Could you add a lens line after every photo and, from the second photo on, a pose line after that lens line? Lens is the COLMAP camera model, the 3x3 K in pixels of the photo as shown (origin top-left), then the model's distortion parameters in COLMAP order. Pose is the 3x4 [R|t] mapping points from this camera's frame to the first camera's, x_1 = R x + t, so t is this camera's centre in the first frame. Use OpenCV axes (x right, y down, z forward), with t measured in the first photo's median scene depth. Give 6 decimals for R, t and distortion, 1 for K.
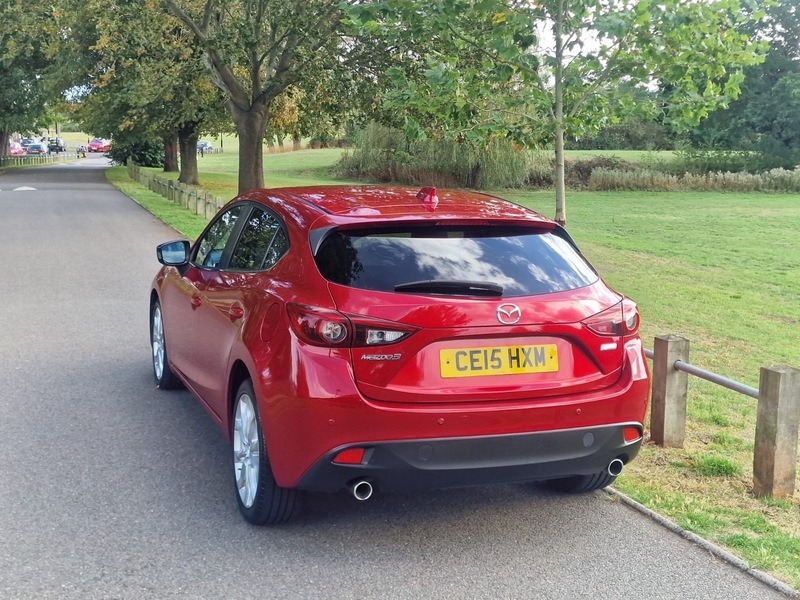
lens RADIAL K [[1035.7, 0, 405.1], [0, 1035.7, 303.3], [0, 0, 1]] dist [0.097254, 0.000000]
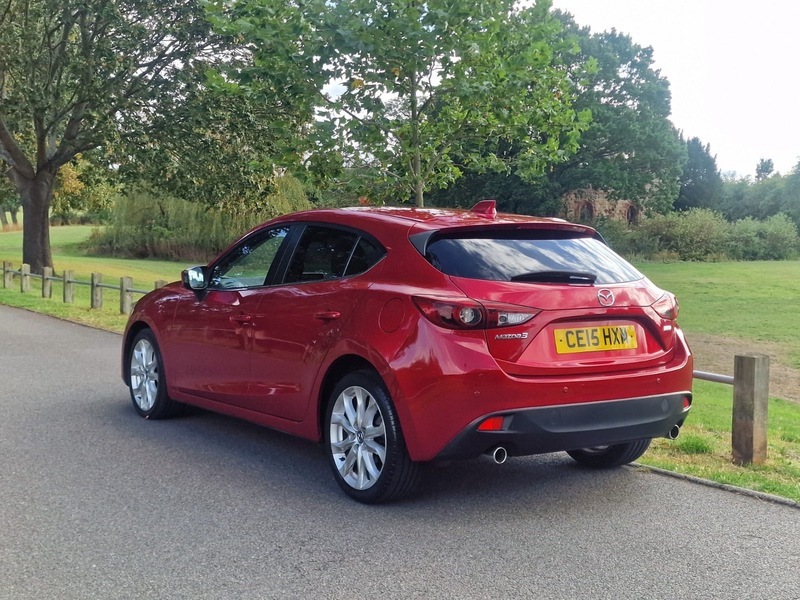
lens RADIAL K [[1035.7, 0, 405.2], [0, 1035.7, 320.7], [0, 0, 1]] dist [0.097254, 0.000000]
pose [[0.970397, -0.032933, 0.239259, -0.333057], [0.046741, 0.997539, -0.052267, 0.072183], [-0.236949, 0.061903, 0.969548, -0.067362]]
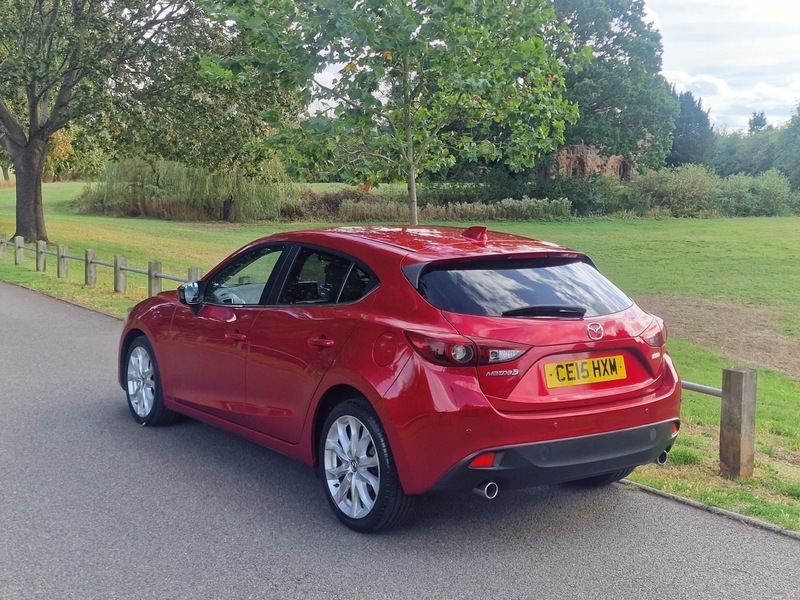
lens RADIAL K [[1035.7, 0, 391.6], [0, 1035.7, 296.4], [0, 0, 1]] dist [0.097254, 0.000000]
pose [[0.971490, -0.037812, 0.234044, -0.336620], [0.046481, 0.998418, -0.031635, -0.002622], [-0.232478, 0.041612, 0.971711, -0.089280]]
